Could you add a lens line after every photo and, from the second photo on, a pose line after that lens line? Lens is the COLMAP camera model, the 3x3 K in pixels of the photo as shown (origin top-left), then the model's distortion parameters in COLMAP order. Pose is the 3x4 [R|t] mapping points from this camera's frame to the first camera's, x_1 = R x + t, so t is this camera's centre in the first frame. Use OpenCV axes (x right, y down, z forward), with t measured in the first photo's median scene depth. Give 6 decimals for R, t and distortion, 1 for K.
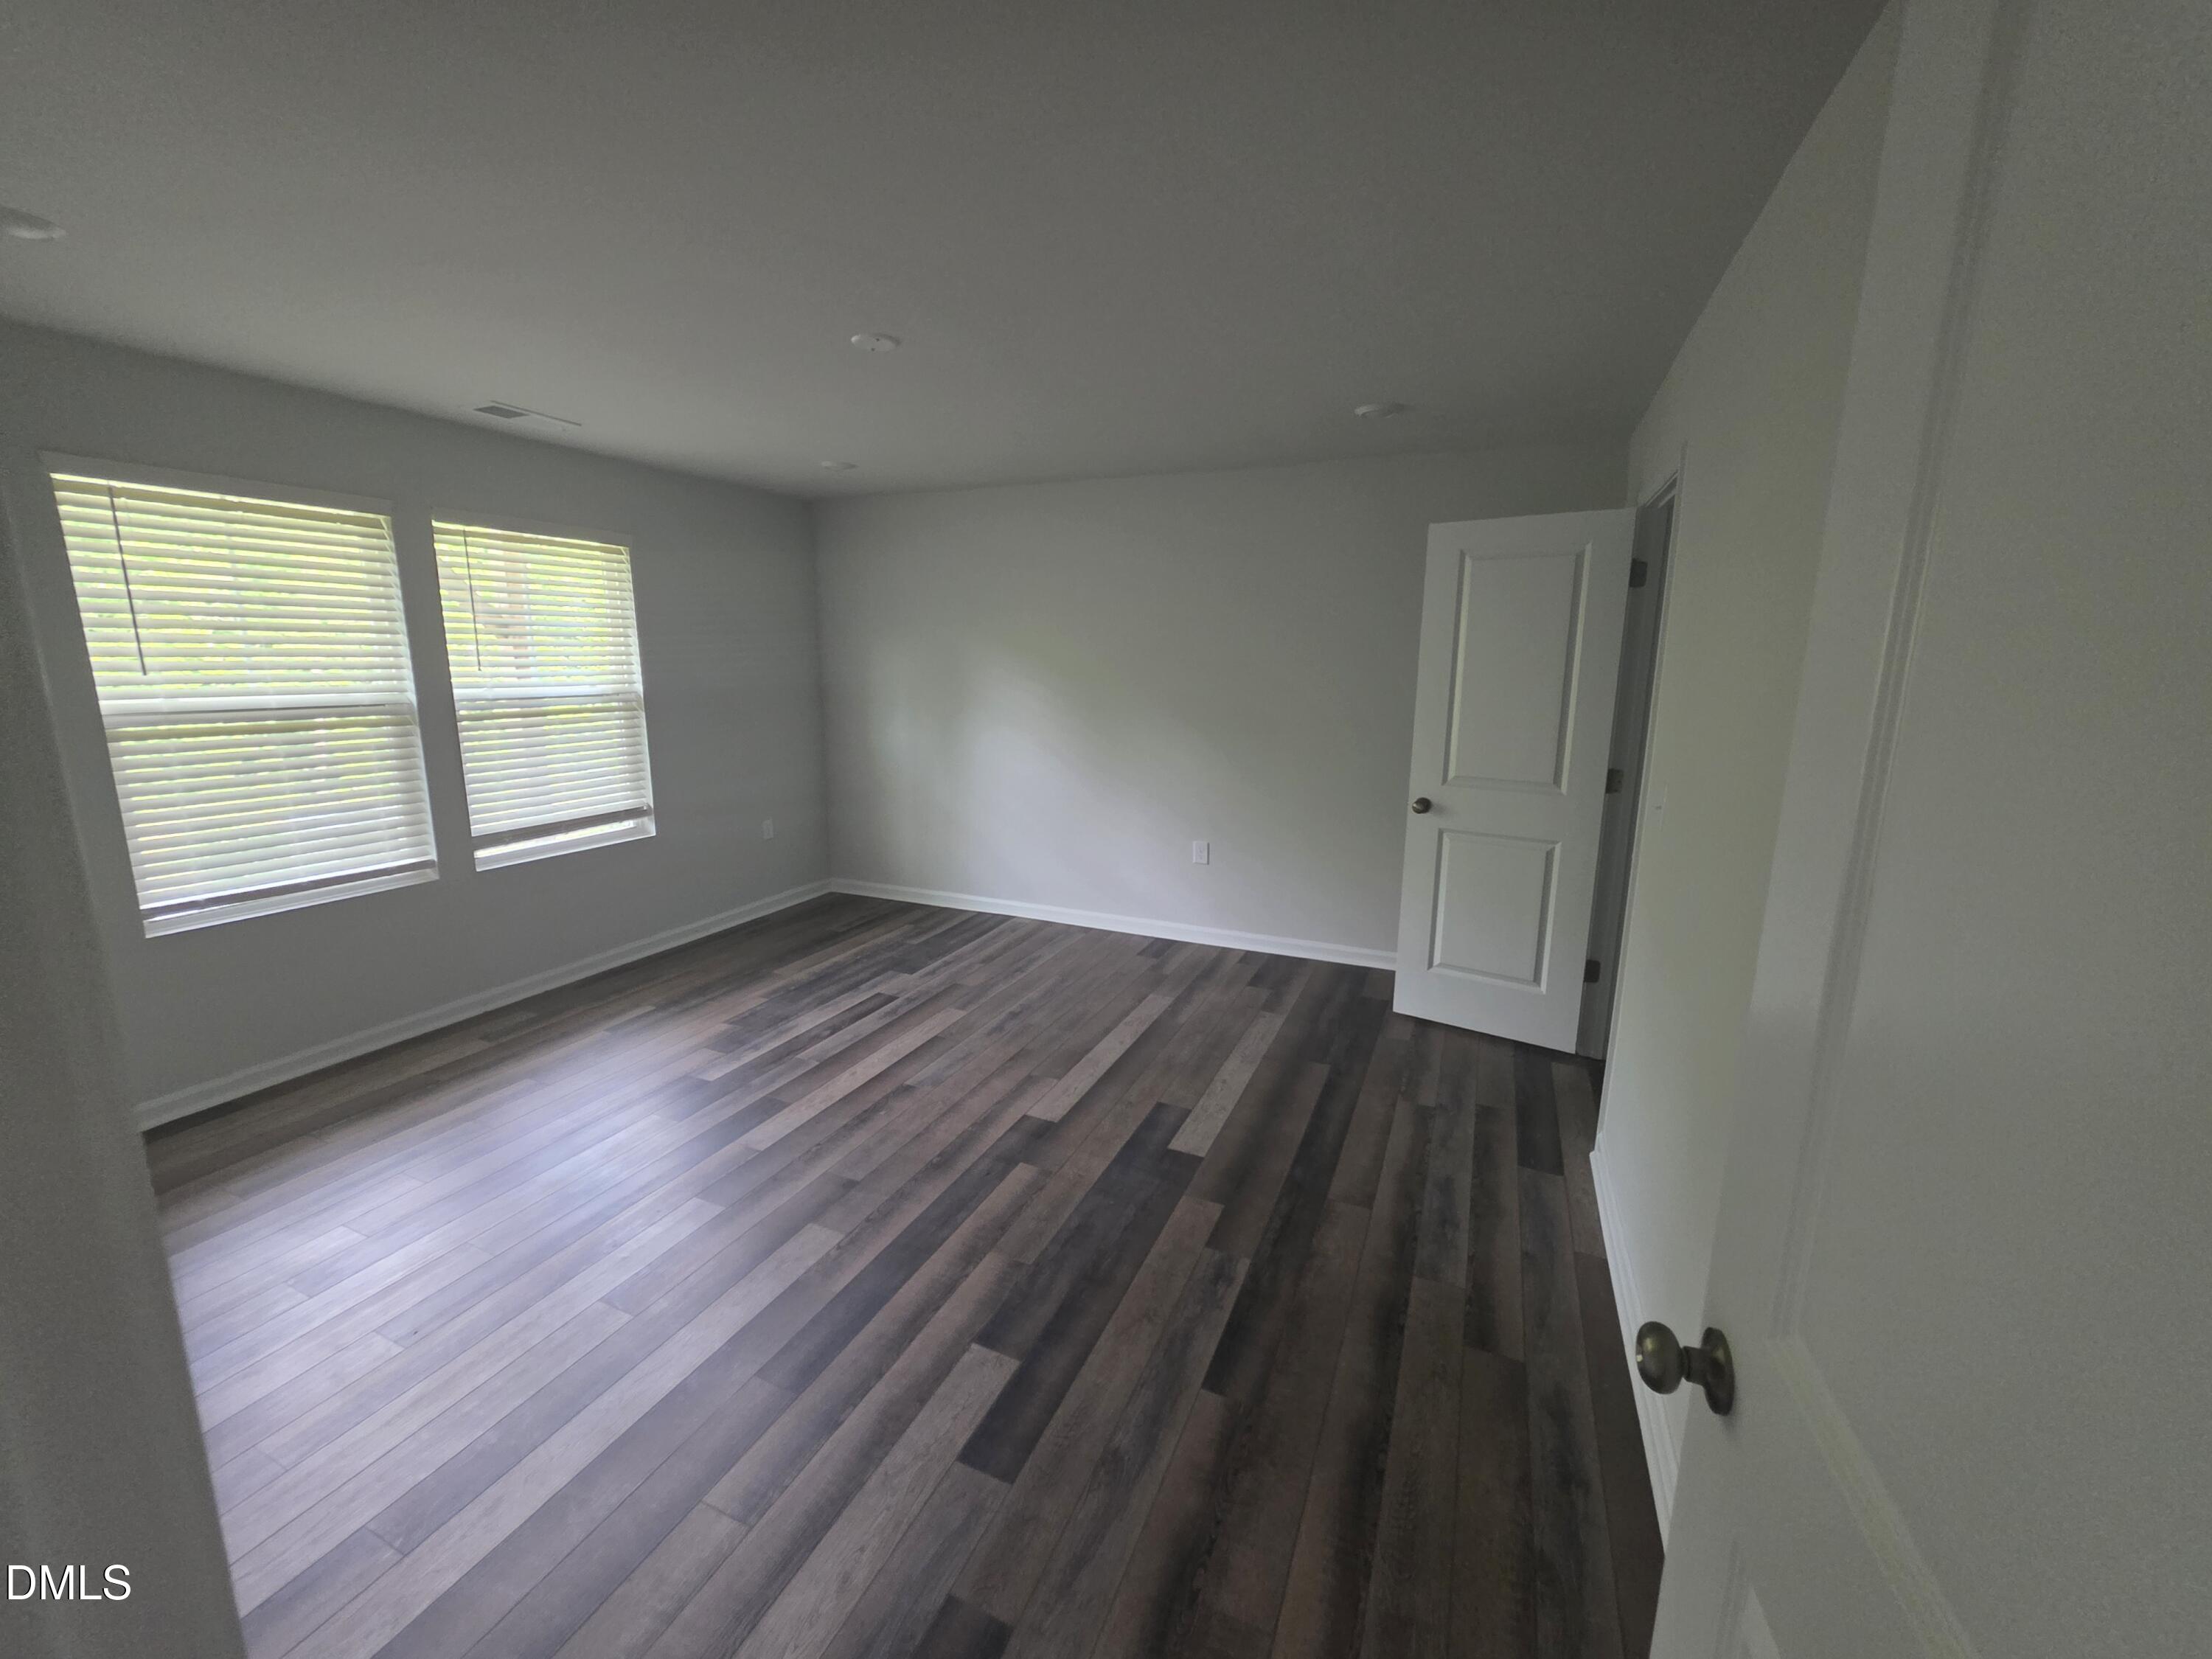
lens RADIAL K [[884.0, 0, 1085.8], [0, 884.0, 816.7], [0, 0, 1]] dist [-0.000223, 0.000149]
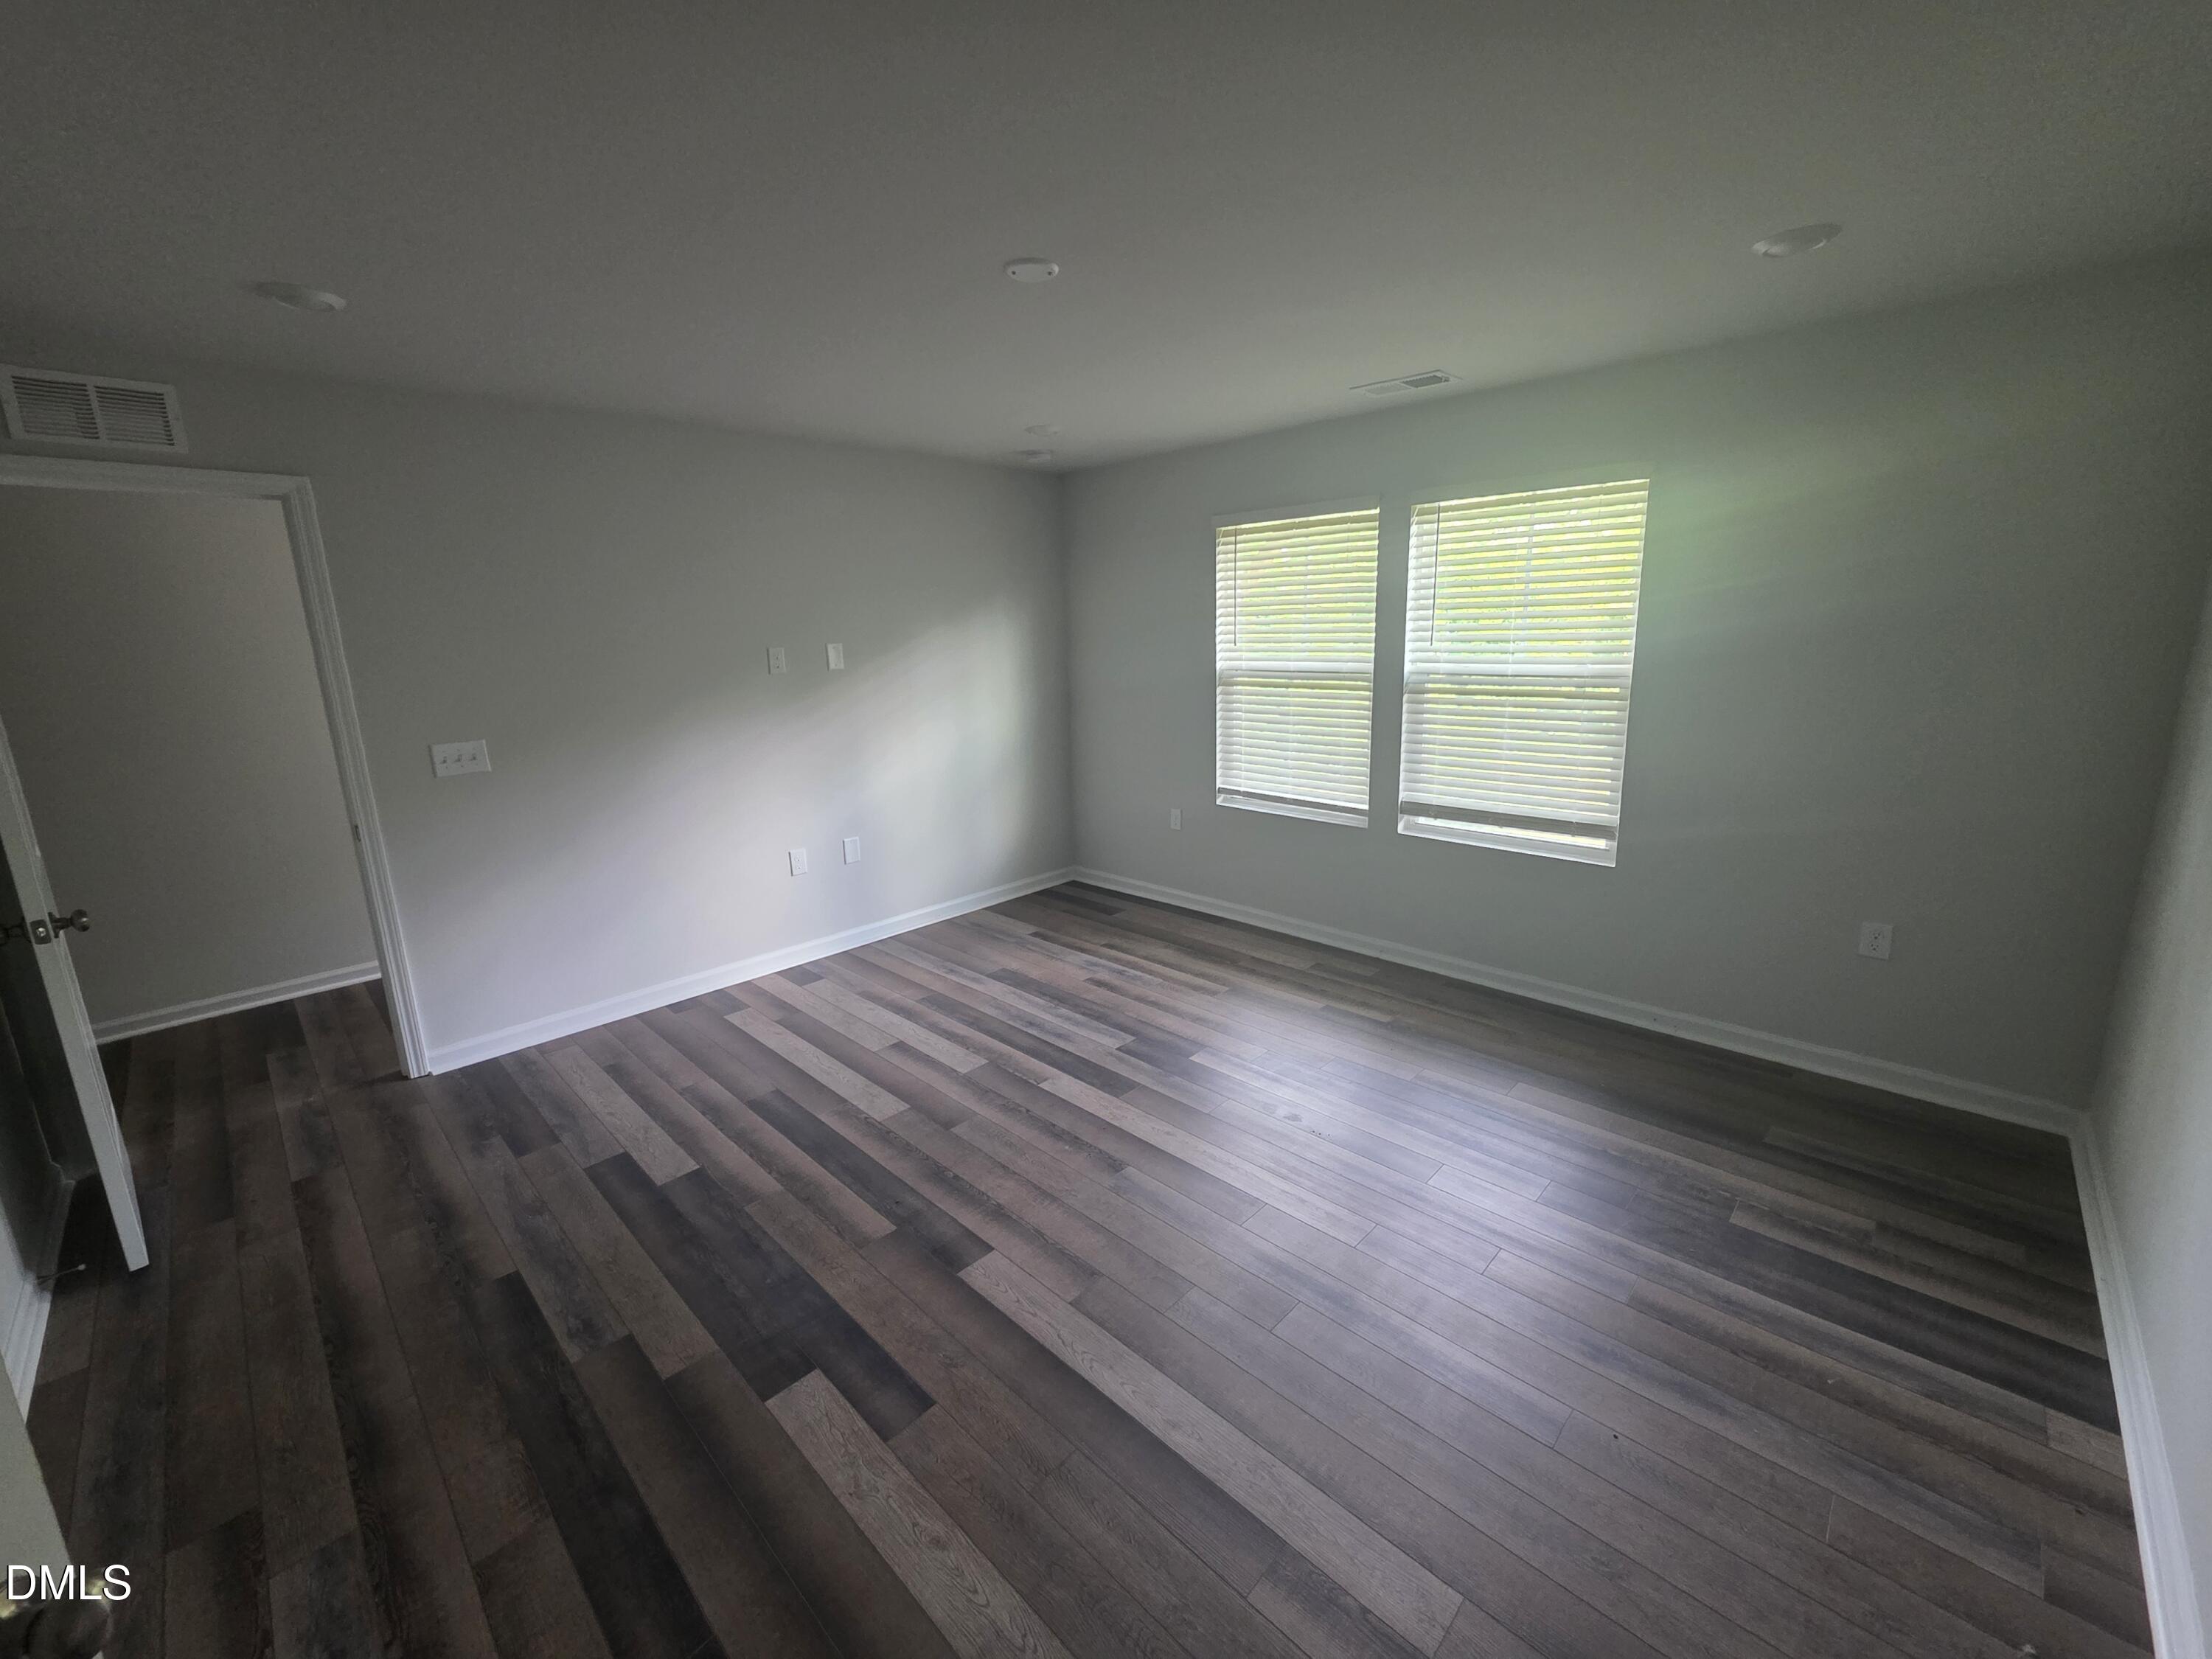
lens RADIAL K [[883.2, 0, 1088.8], [0, 883.2, 812.1], [0, 0, 1]] dist [-0.000311, -0.000062]
pose [[-0.343106, 0.197231, -0.918356, 0.587673], [-0.144452, 0.954996, 0.259069, -0.259796], [0.928123, 0.221547, -0.299174, 1.351635]]
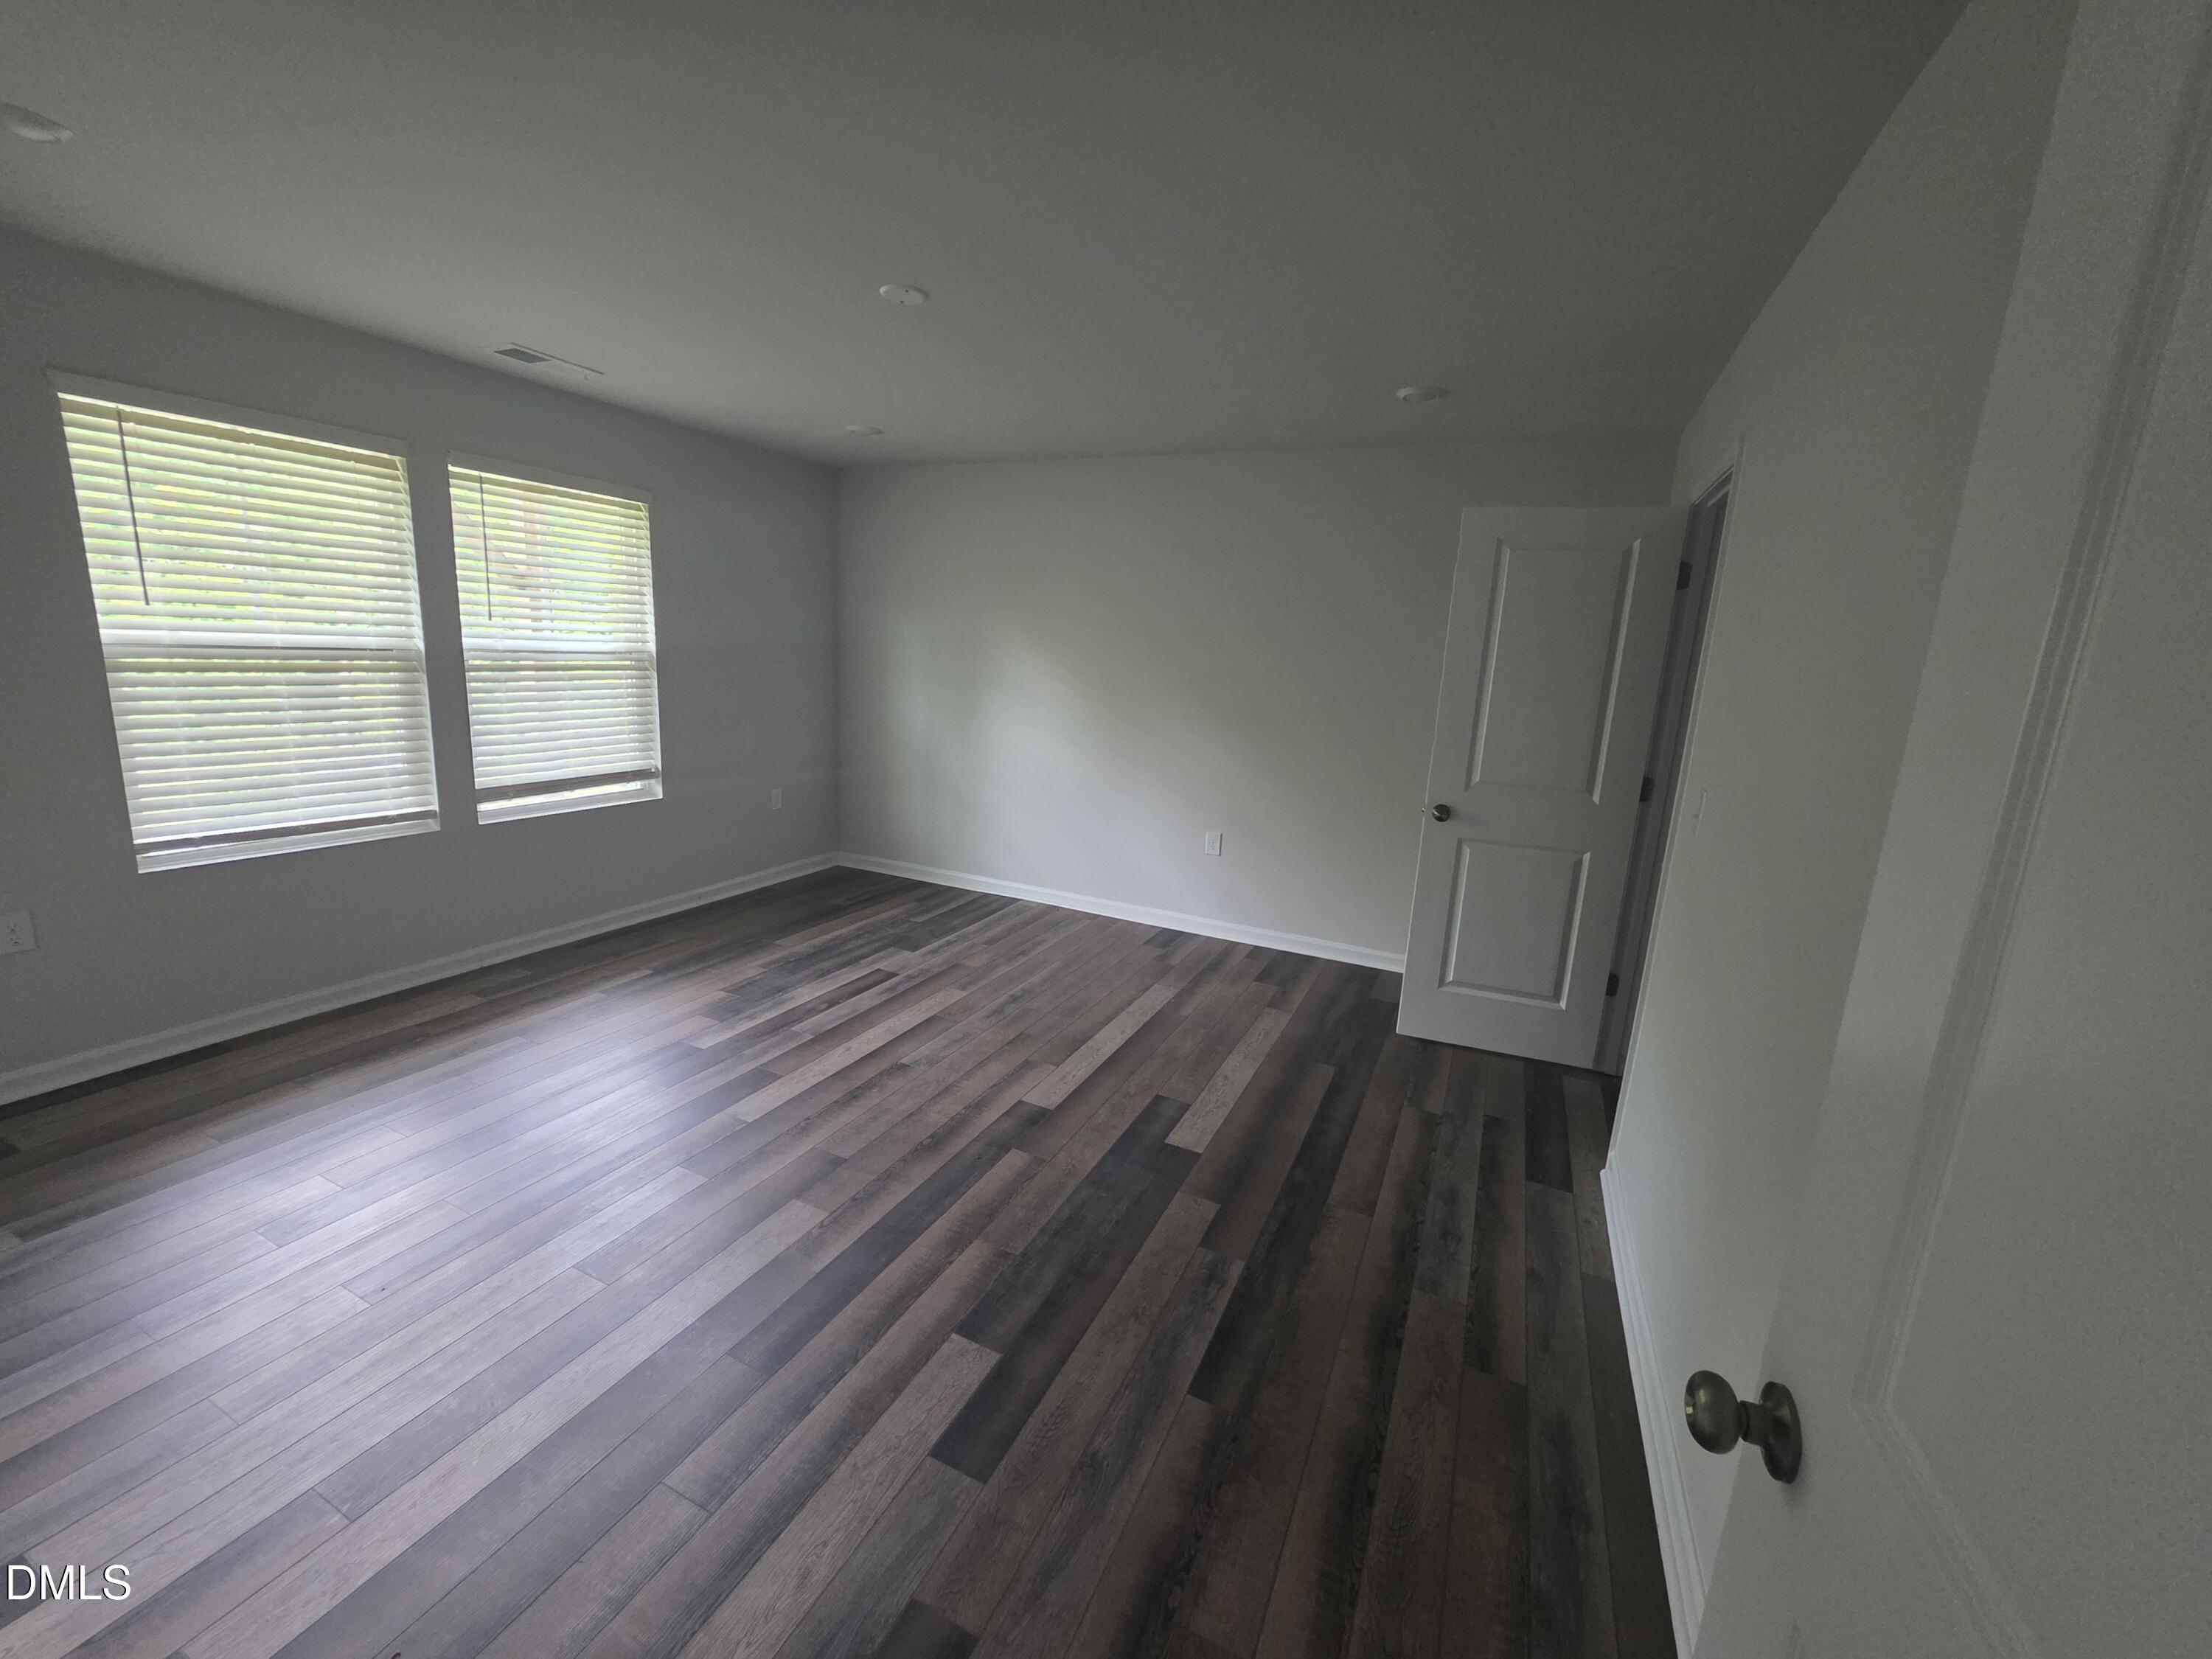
lens RADIAL K [[883.2, 0, 1088.8], [0, 883.2, 812.1], [0, 0, 1]] dist [-0.000311, -0.000062]
pose [[0.998686, 0.050025, -0.011082, 0.001795], [-0.049955, 0.998730, 0.006488, 0.010302], [0.011393, -0.005926, 0.999918, 0.030275]]
